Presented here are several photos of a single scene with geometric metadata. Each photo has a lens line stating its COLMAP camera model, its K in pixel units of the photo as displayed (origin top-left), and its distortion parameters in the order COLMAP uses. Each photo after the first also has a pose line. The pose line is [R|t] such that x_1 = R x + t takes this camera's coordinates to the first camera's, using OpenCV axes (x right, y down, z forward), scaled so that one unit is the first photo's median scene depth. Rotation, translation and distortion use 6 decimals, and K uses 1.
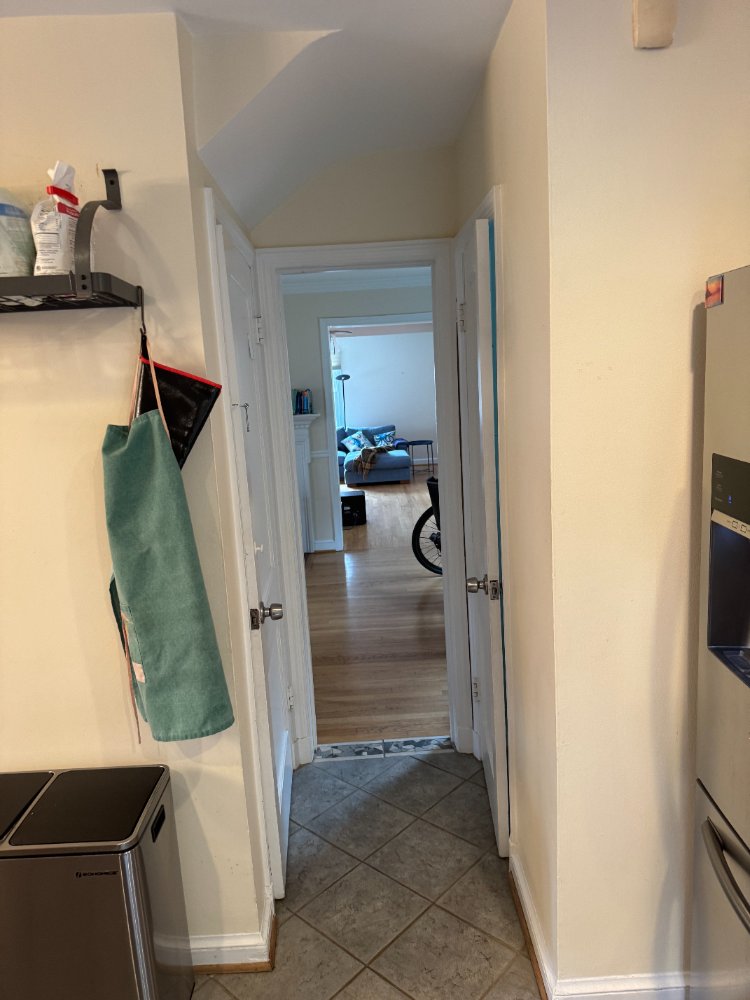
lens RADIAL K [[704.1, 0, 373.8], [0, 704.1, 500.2], [0, 0, 1]] dist [0.129786, -0.193670]
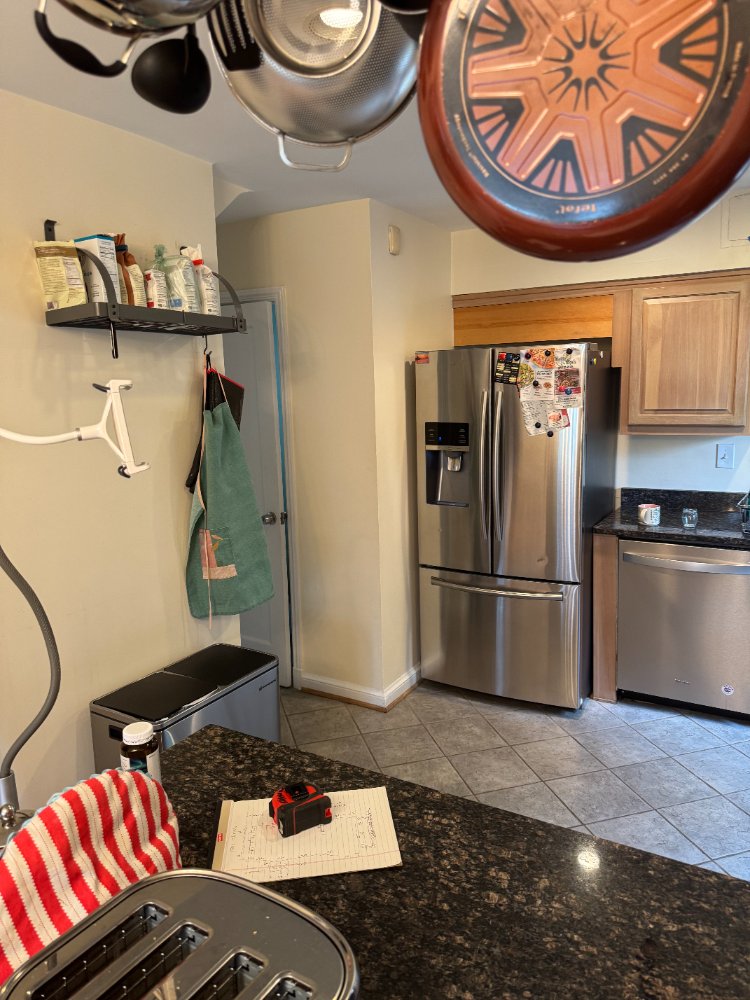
lens RADIAL K [[701.7, 0, 375.4], [0, 701.7, 496.3], [0, 0, 1]] dist [0.074863, -0.111012]
pose [[0.519523, -0.094509, 0.849214, -1.436982], [0.156248, 0.987614, 0.014324, 0.108160], [-0.840049, 0.125246, 0.527855, -0.084877]]
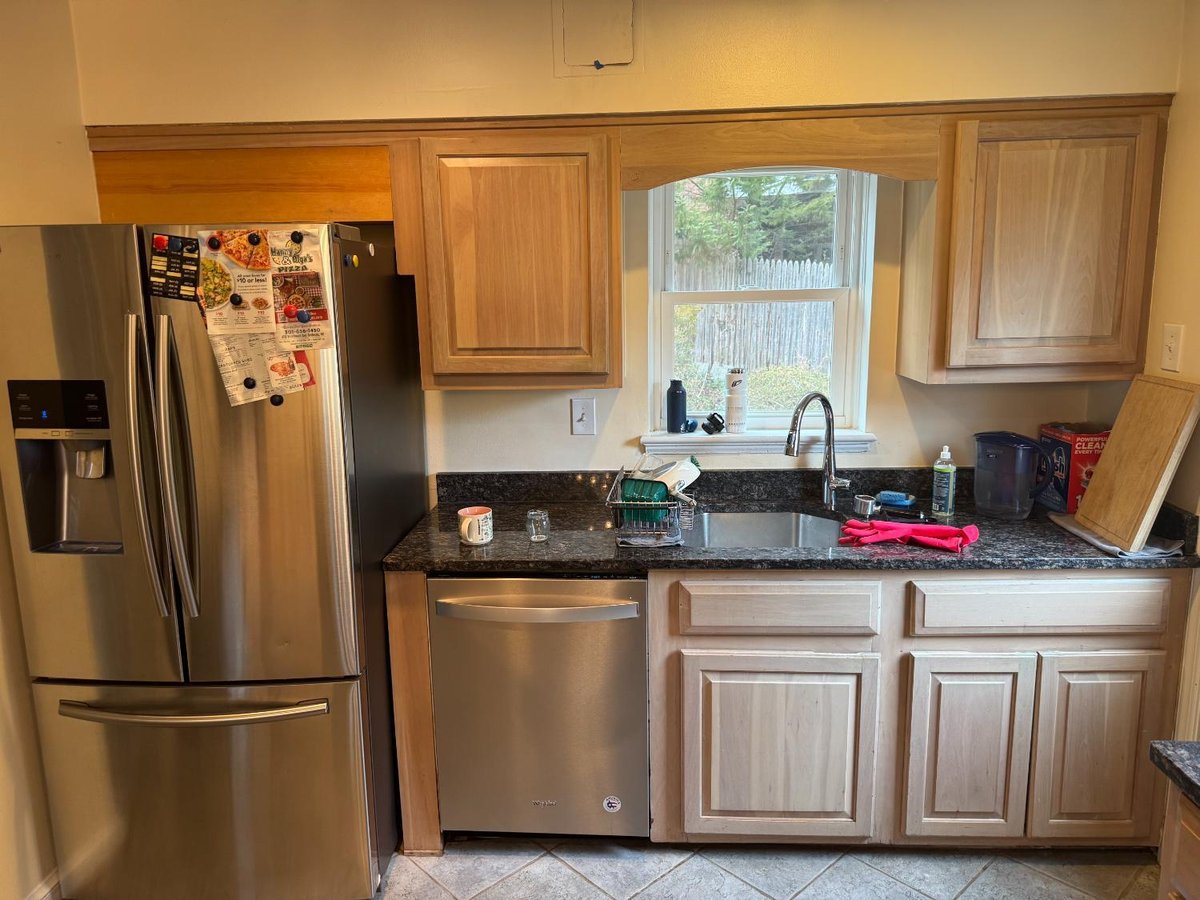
lens RADIAL K [[833.0, 0, 586.5], [0, 833.0, 431.5], [0, 0, 1]] dist [0.115645, -0.182142]
pose [[0.079889, -0.109877, 0.990729, -0.678249], [0.196843, 0.976073, 0.092379, 0.062450], [-0.977175, 0.187638, 0.099606, -0.019713]]
